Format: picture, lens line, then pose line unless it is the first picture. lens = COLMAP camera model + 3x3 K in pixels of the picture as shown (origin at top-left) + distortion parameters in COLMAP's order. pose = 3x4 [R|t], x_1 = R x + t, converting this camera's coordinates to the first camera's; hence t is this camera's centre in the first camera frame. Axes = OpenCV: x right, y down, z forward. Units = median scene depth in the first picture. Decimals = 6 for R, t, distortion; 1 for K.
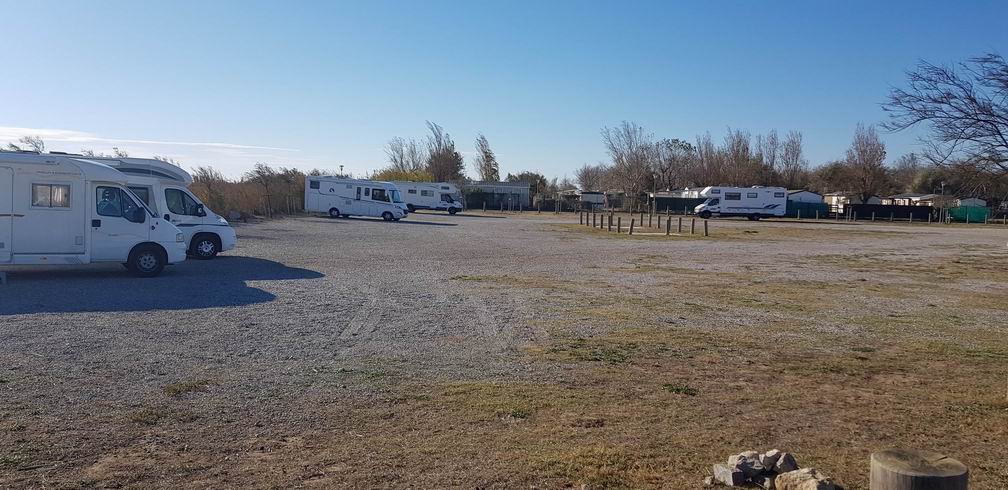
lens RADIAL K [[702.7, 0, 504.0], [0, 702.7, 245.0], [0, 0, 1]] dist [-0.008517, -0.003472]
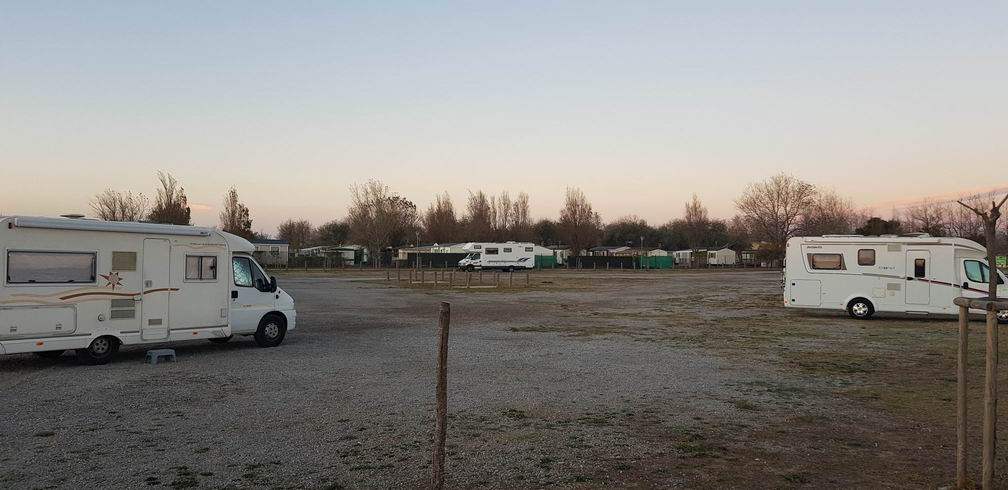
lens RADIAL K [[702.7, 0, 504.0], [0, 702.7, 245.0], [0, 0, 1]] dist [-0.008517, -0.003472]
pose [[0.898682, -0.010170, 0.438482, -0.147161], [0.043669, 0.996838, -0.066380, -0.004036], [-0.436421, 0.078803, 0.896285, -0.012633]]
